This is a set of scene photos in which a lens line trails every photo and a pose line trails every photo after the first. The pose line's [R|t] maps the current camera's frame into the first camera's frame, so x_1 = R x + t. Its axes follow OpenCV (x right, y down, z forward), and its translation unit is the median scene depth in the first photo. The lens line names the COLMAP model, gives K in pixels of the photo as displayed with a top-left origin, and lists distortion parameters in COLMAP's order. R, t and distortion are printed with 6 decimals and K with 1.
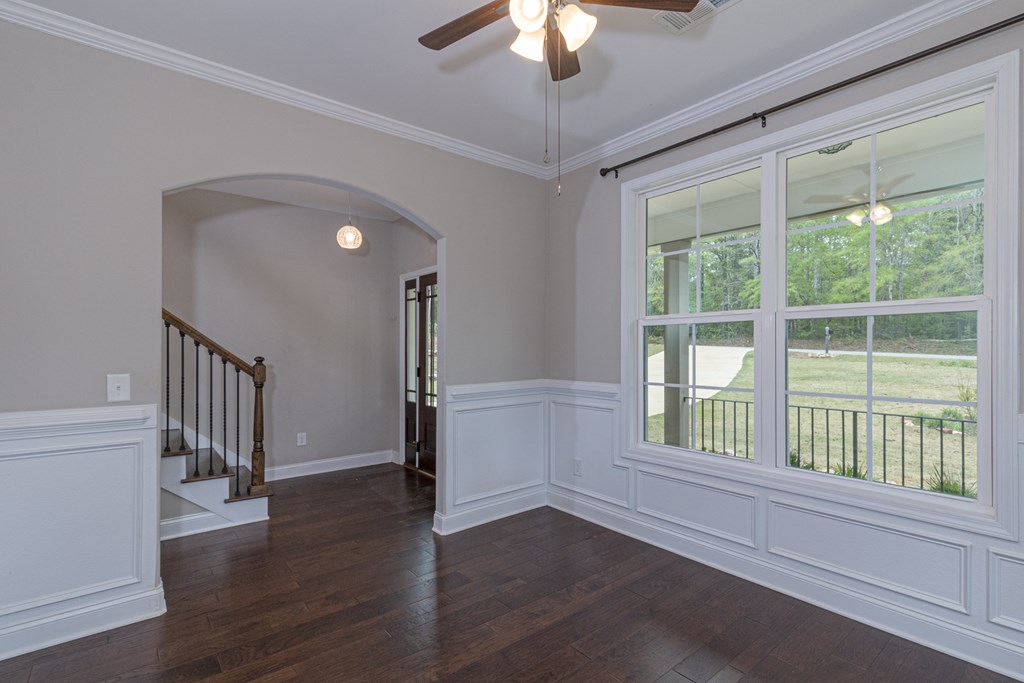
lens RADIAL K [[478.8, 0, 515.3], [0, 478.8, 346.9], [0, 0, 1]] dist [0.003818, 0.000062]
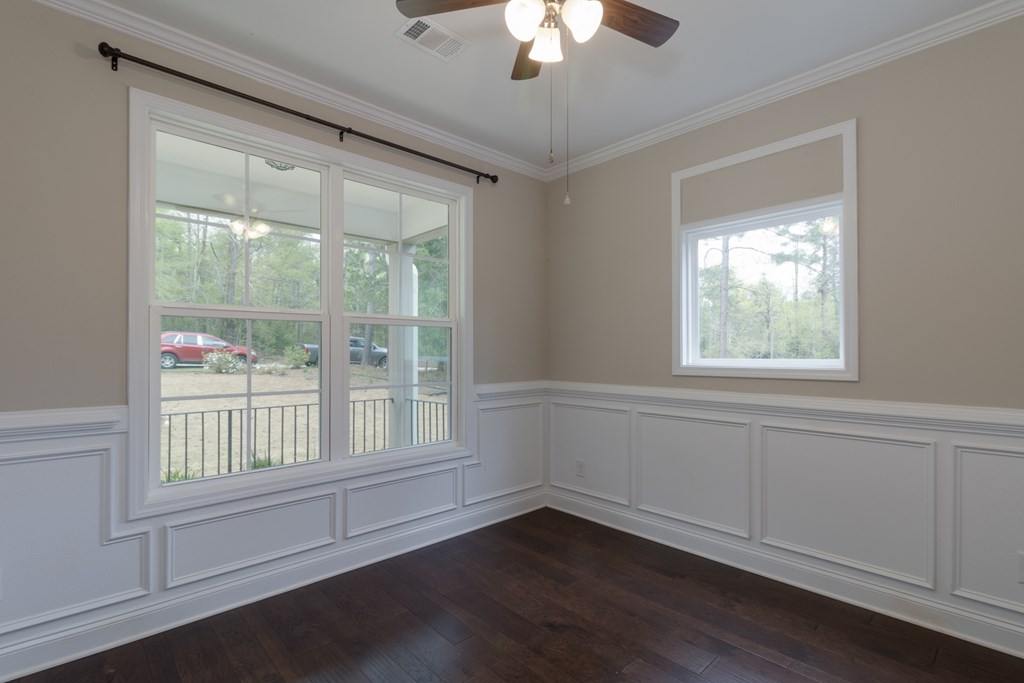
lens RADIAL K [[478.8, 0, 515.5], [0, 478.8, 345.7], [0, 0, 1]] dist [0.003818, 0.000062]
pose [[-0.070898, 0.010946, 0.997424, -0.439100], [-0.006840, 0.999911, -0.011459, 0.003577], [-0.997460, -0.007635, -0.070817, 0.535213]]
